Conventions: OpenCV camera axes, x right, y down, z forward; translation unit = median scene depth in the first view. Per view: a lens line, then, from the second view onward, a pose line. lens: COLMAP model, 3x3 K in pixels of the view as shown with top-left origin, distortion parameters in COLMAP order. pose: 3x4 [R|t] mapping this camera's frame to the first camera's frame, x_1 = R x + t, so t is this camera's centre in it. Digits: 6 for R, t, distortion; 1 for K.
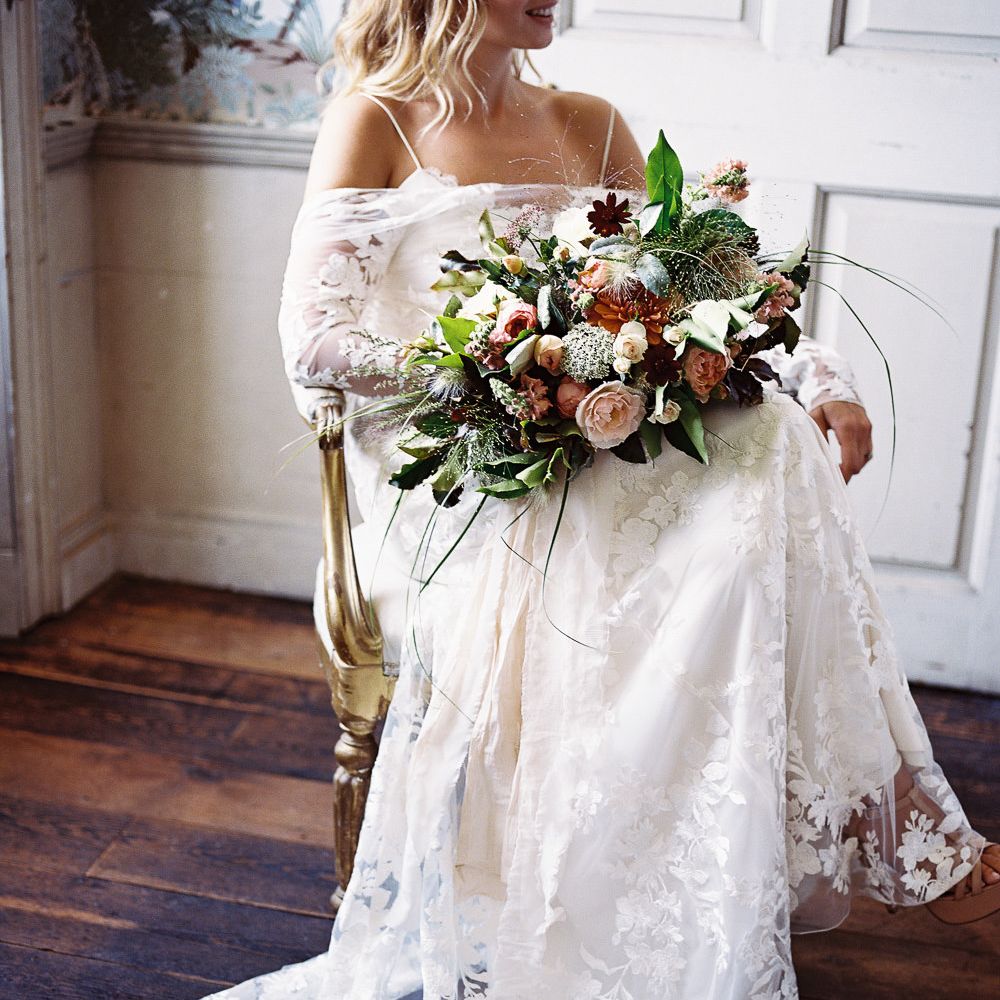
lens RADIAL K [[1947.2, 0, 457.7], [0, 1947.2, 500.8], [0, 0, 1]] dist [-0.004305, -0.291737]
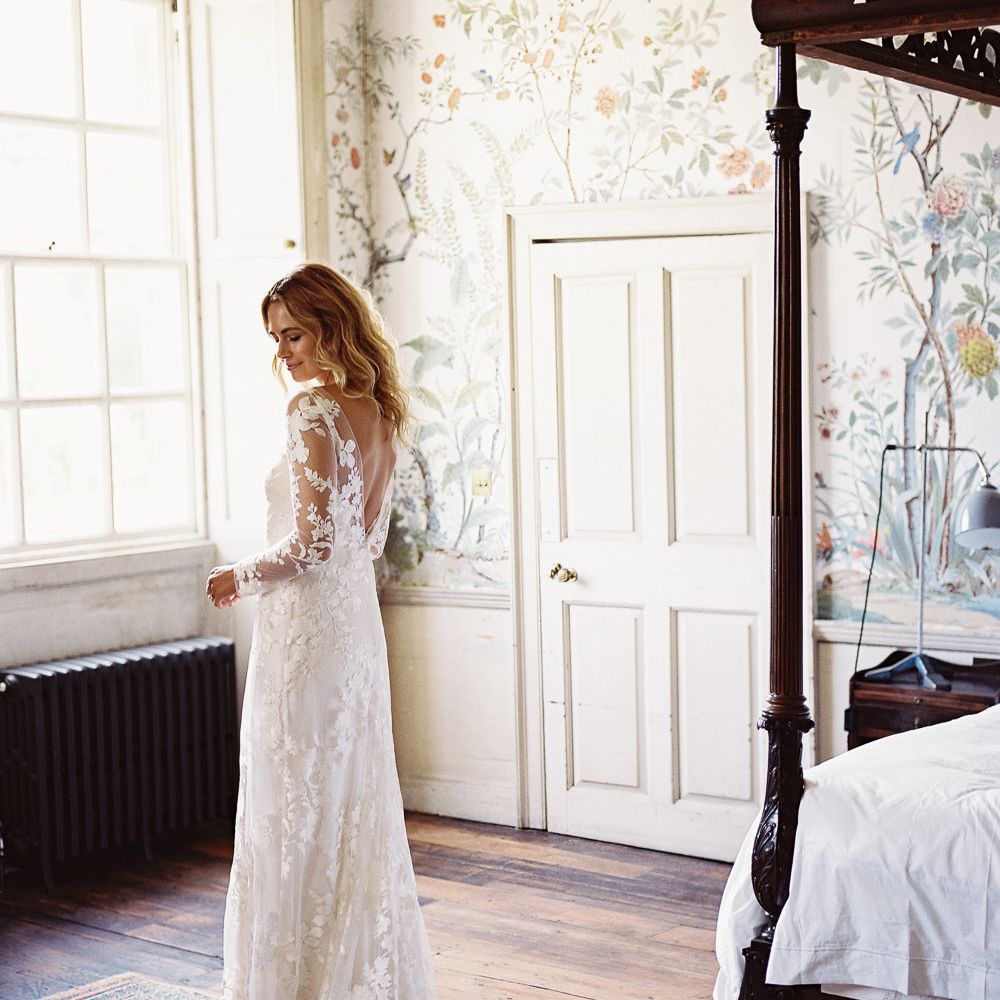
lens RADIAL K [[1947.2, 0, 457.7], [0, 1947.2, 500.8], [0, 0, 1]] dist [-0.004305, -0.291737]
pose [[0.902558, -0.039983, -0.428708, 0.834276], [-0.080578, 0.962403, -0.259398, 0.271912], [0.422962, 0.268666, 0.865403, -0.880690]]
